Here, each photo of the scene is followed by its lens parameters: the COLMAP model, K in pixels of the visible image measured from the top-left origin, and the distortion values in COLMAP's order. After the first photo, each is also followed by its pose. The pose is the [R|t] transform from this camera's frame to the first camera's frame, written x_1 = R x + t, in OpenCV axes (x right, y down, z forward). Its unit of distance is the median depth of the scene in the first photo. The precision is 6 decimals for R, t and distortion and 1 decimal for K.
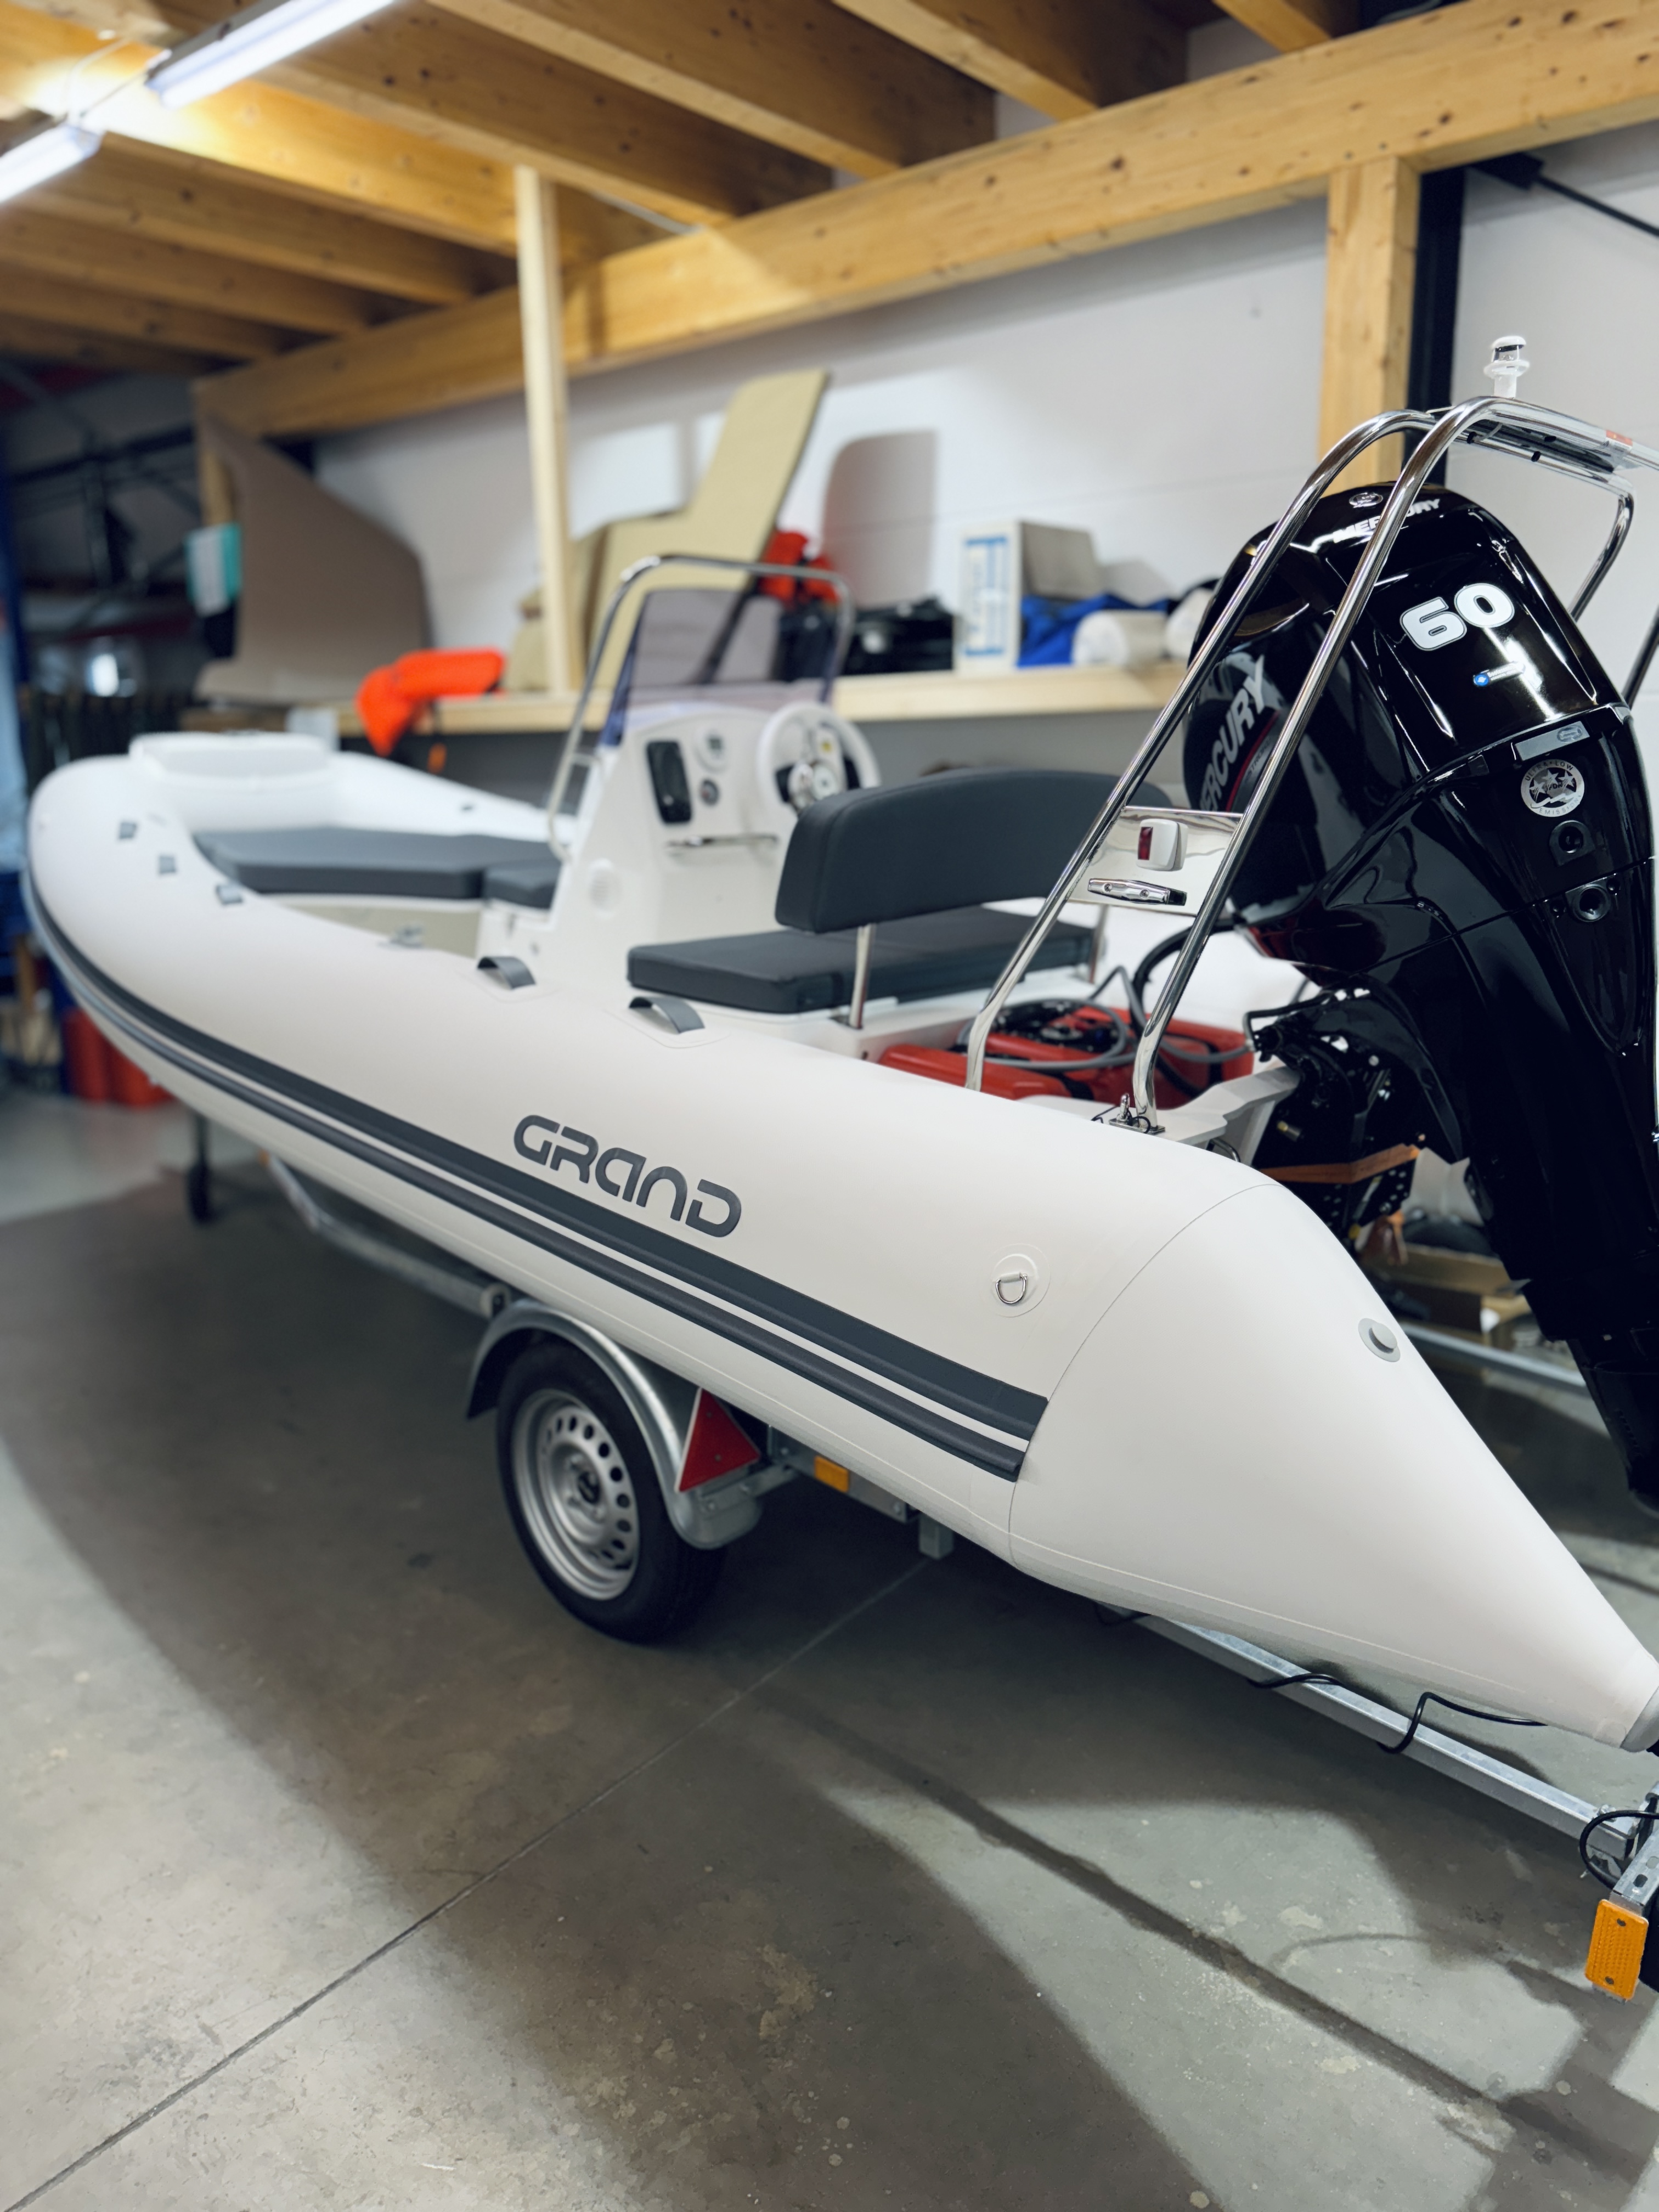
lens RADIAL K [[1552.1, 0, 829.5], [0, 1552.1, 1106.0], [0, 0, 1]] dist [0.003152, -0.001778]
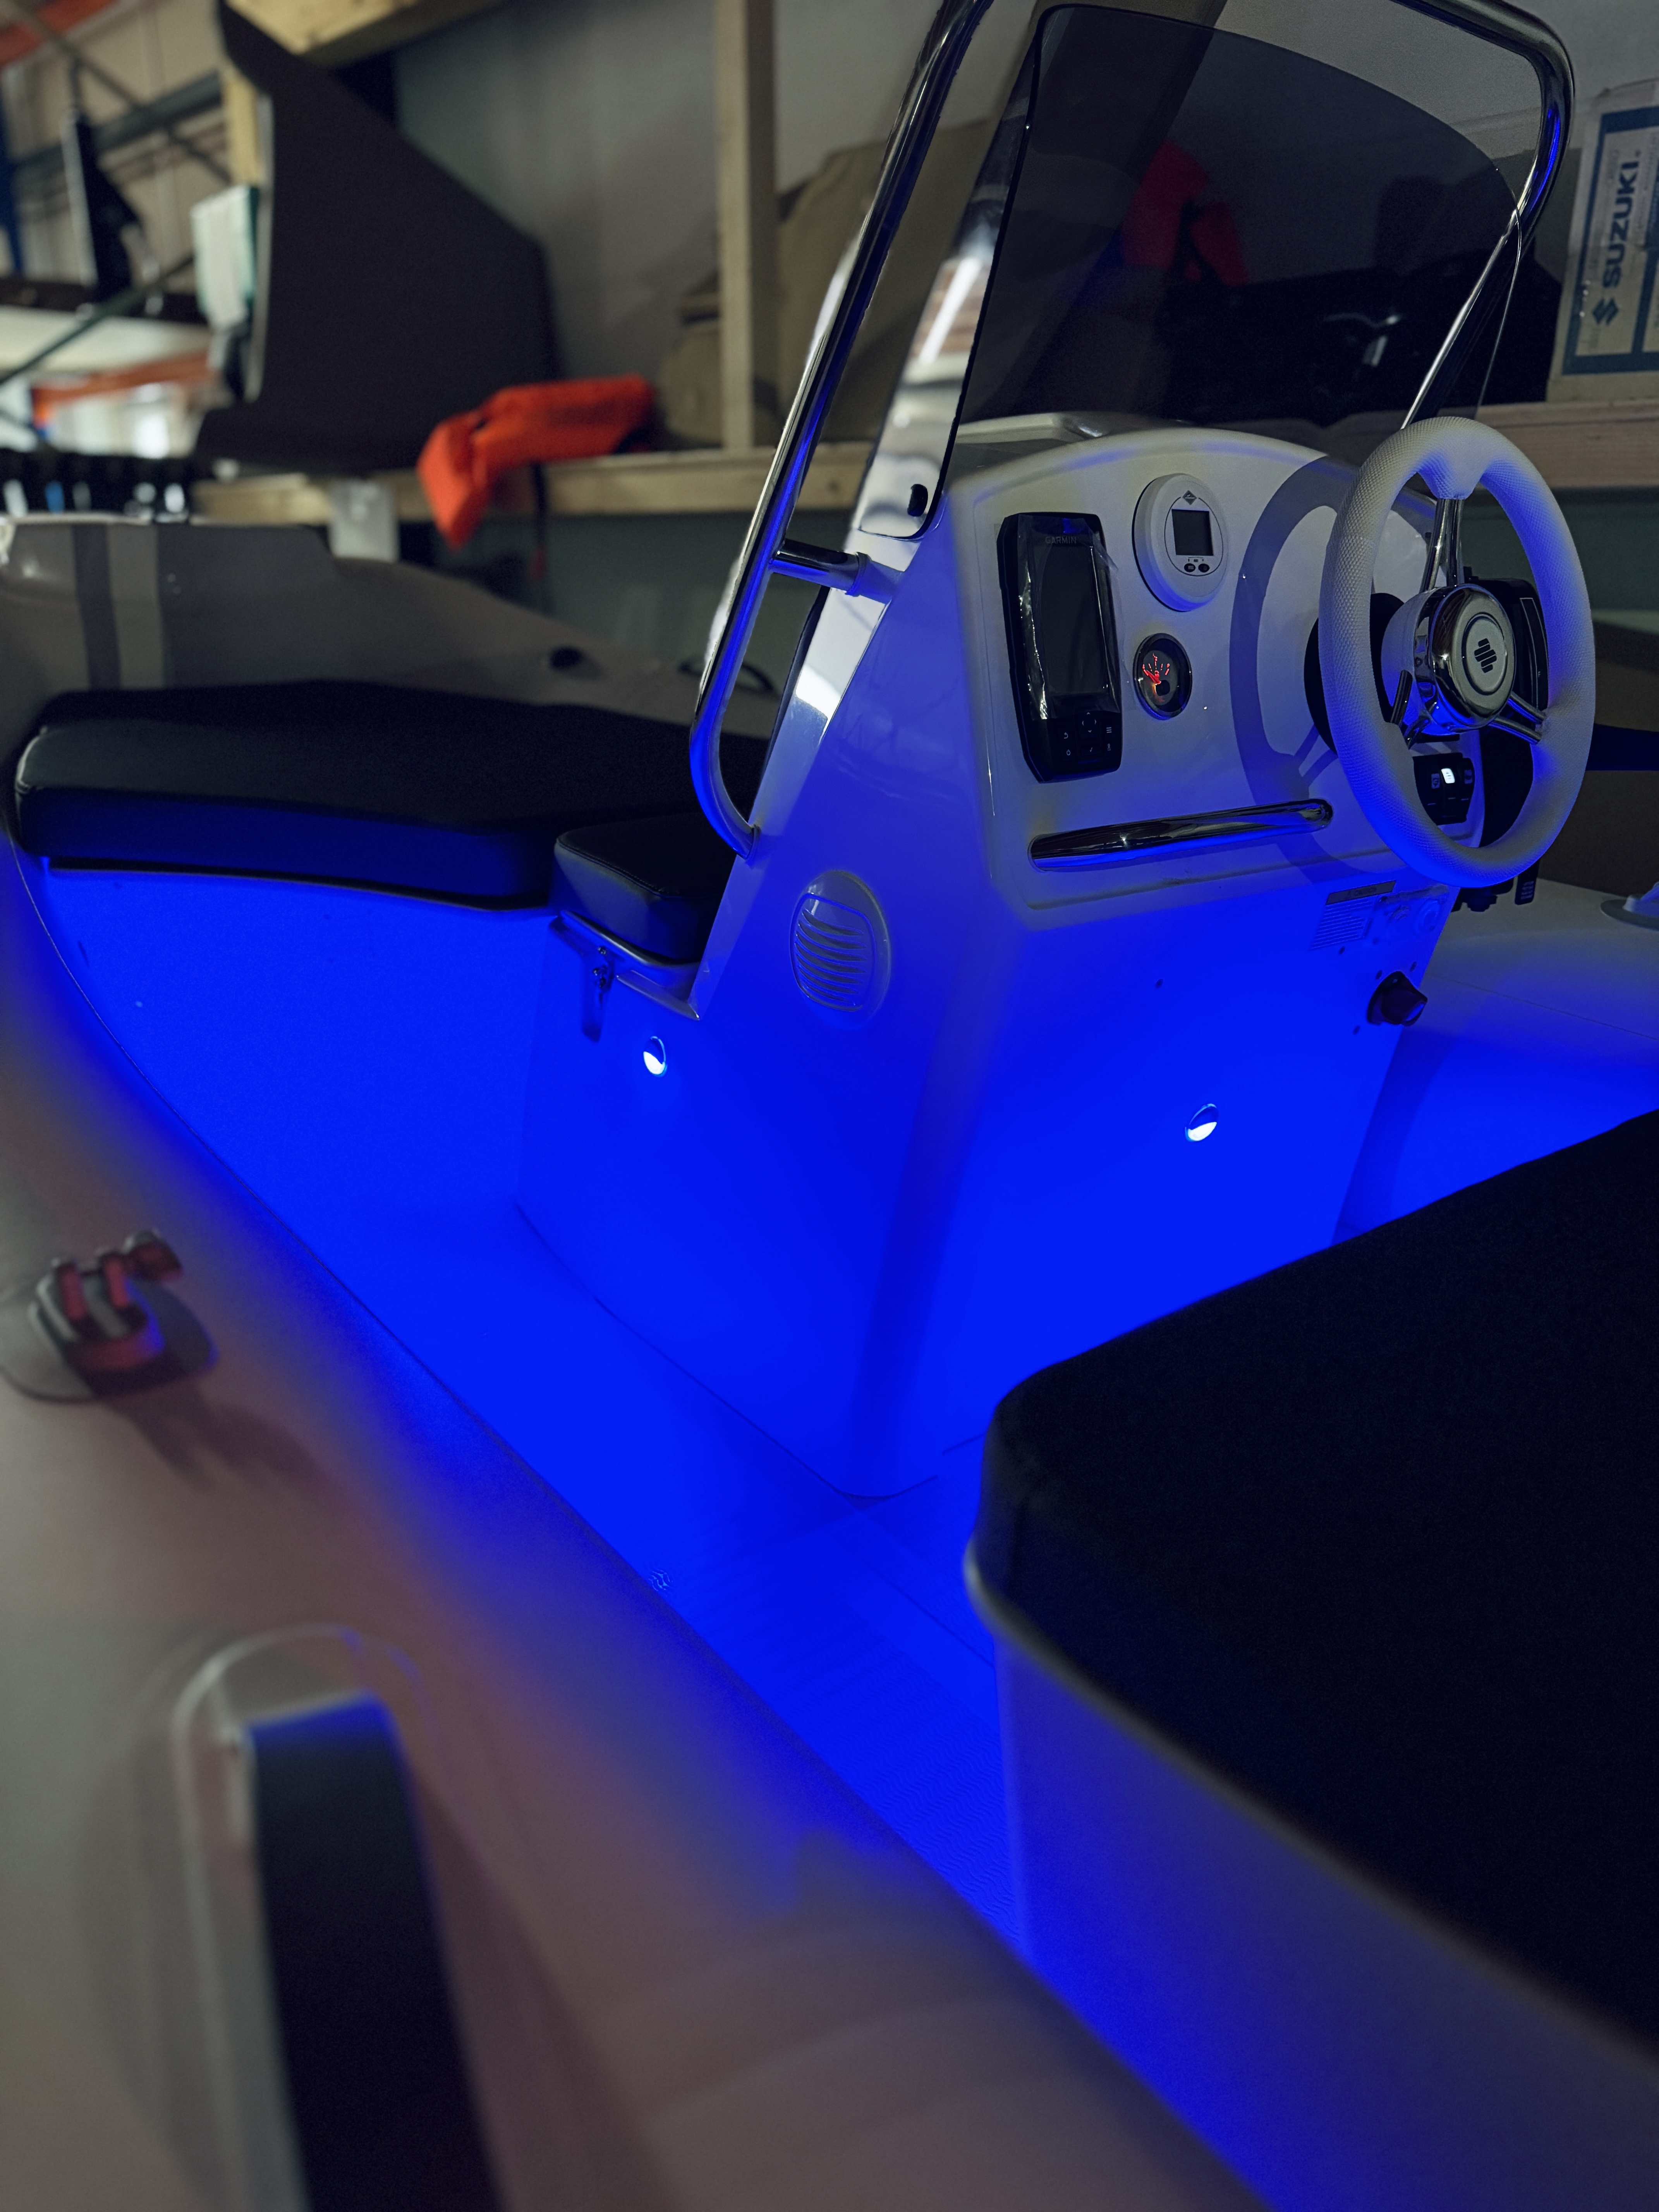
lens RADIAL K [[1532.8, 0, 829.5], [0, 1532.8, 1106.0], [0, 0, 1]] dist [-0.007244, -0.006457]
pose [[0.993423, 0.057900, -0.098781, -0.157116], [-0.046116, 0.991983, 0.117660, -0.204798], [0.104801, -0.112331, 0.988129, 0.918677]]
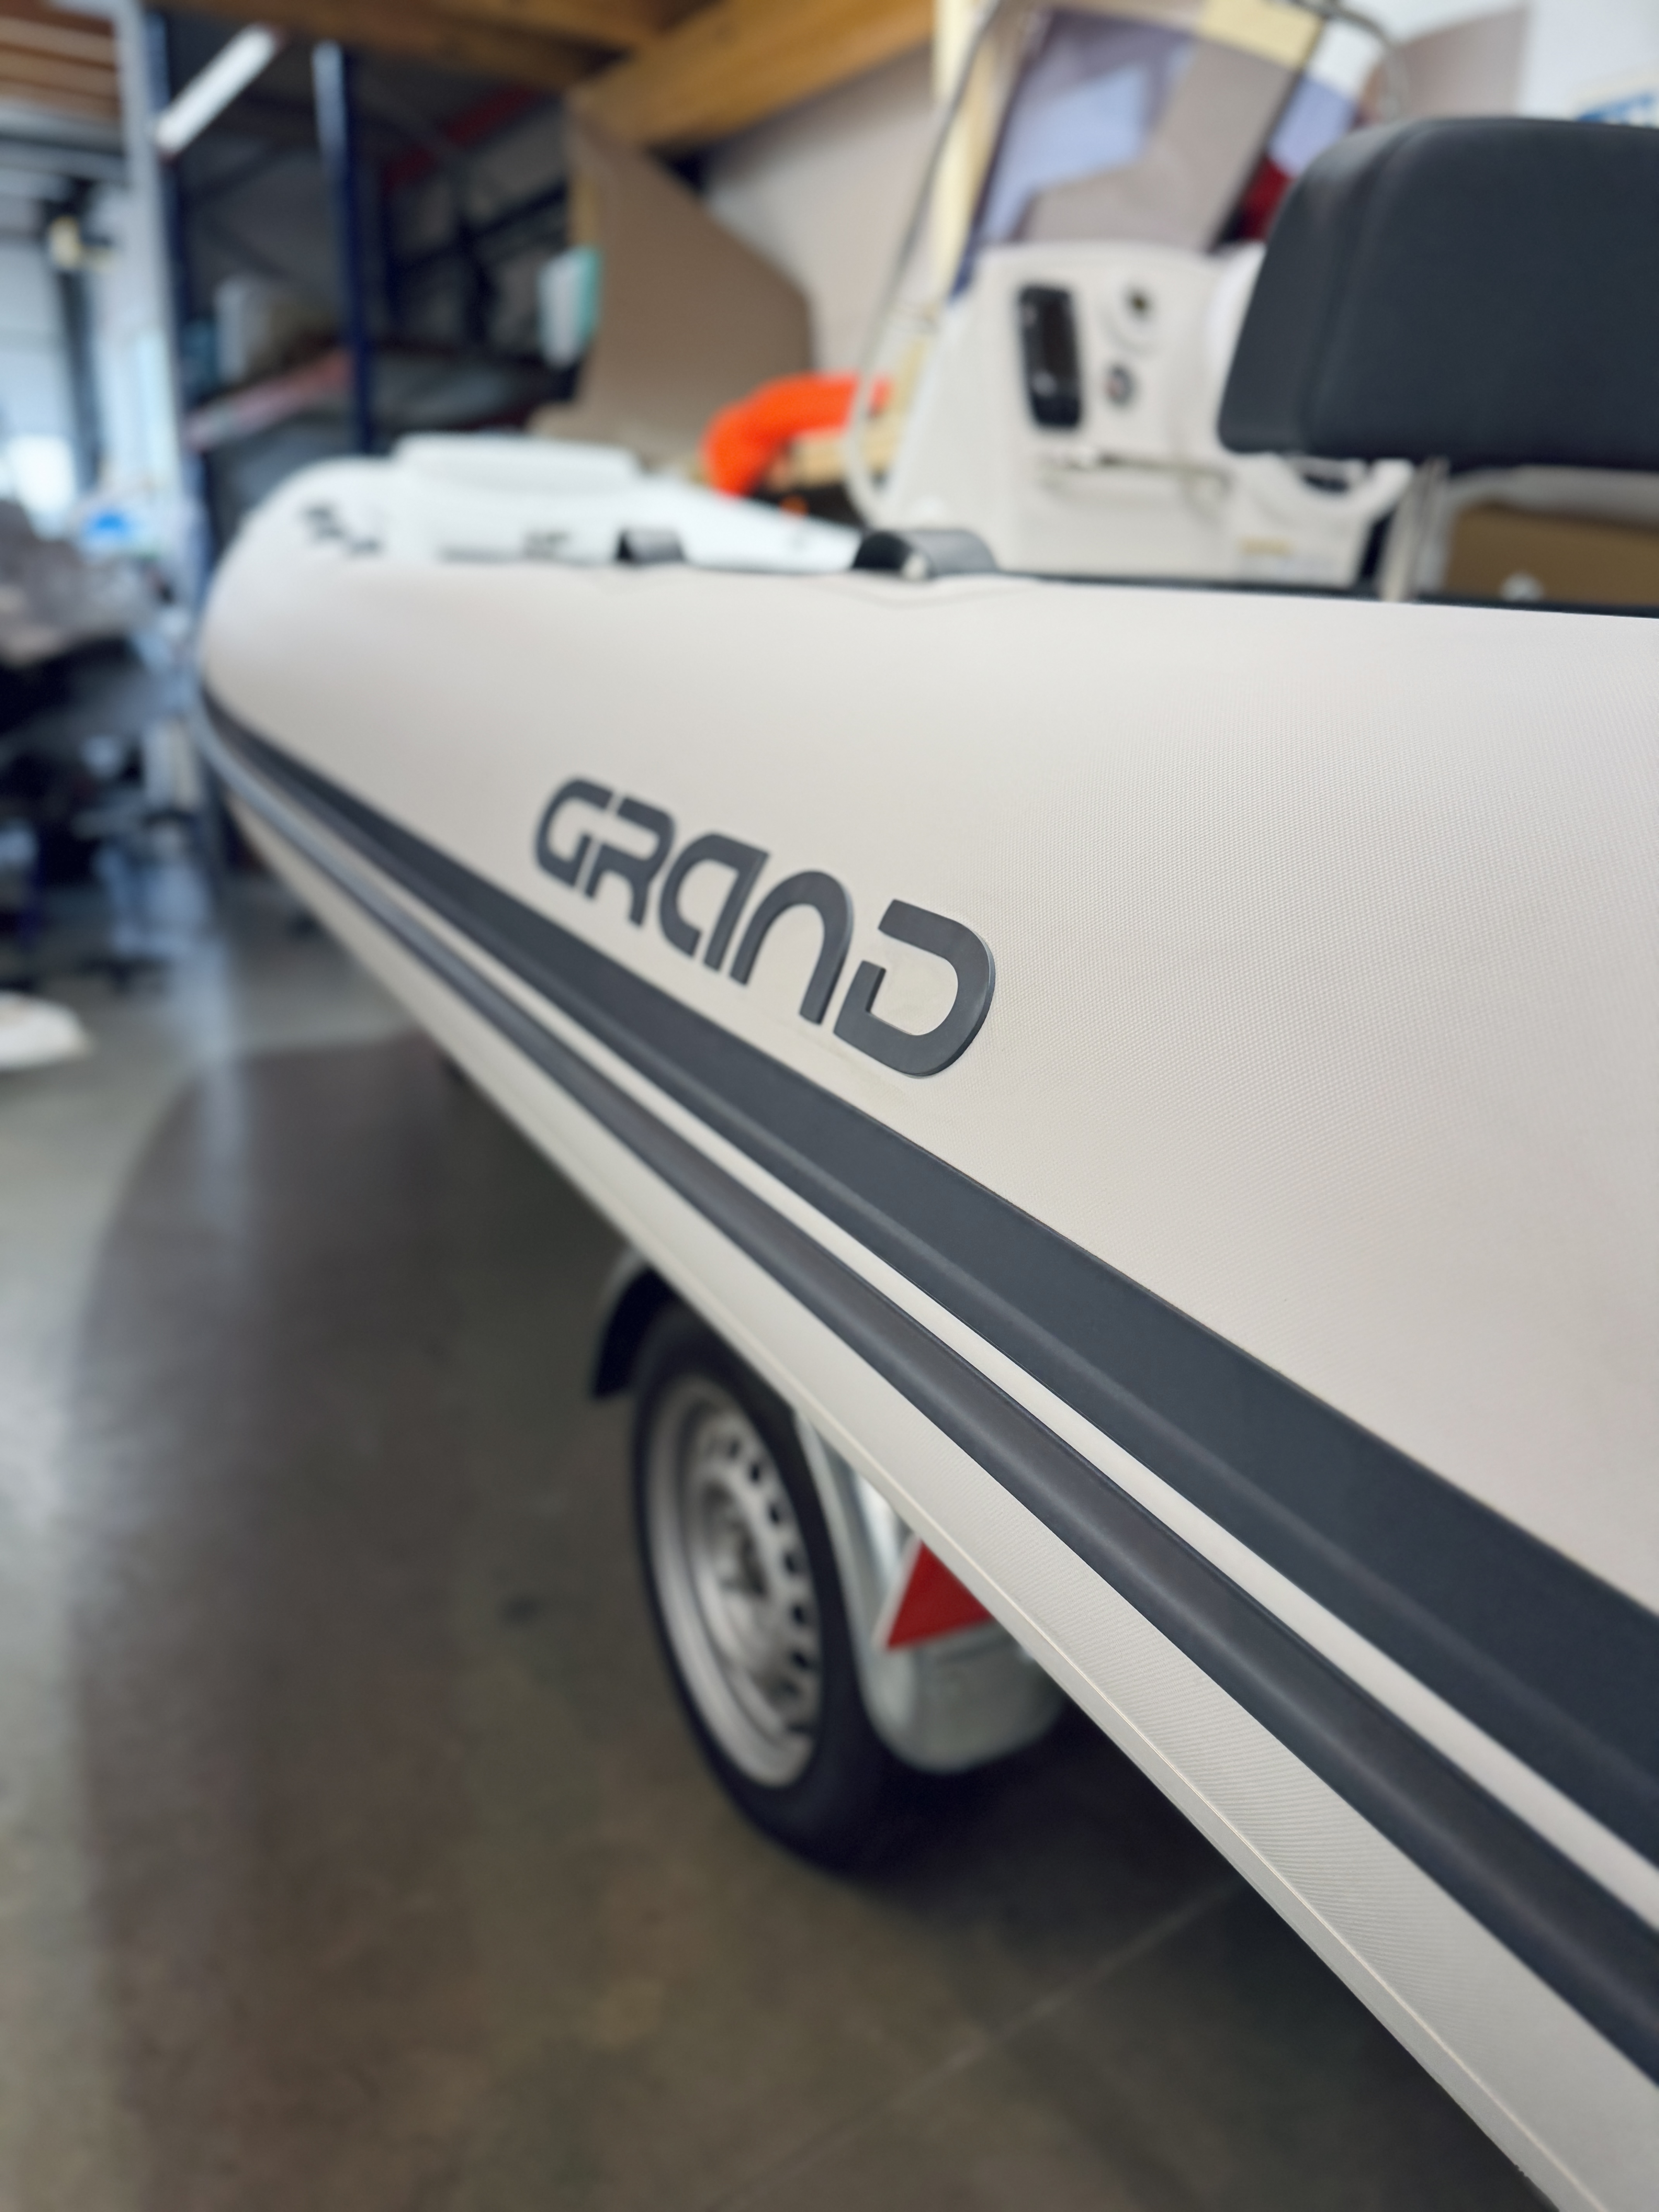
lens RADIAL K [[1552.1, 0, 829.5], [0, 1552.1, 1106.0], [0, 0, 1]] dist [0.003152, -0.001778]
pose [[0.960399, 0.099135, -0.260395, -0.005202], [-0.087665, 0.994612, 0.055330, 0.060804], [0.264477, -0.030312, 0.963916, 0.566293]]
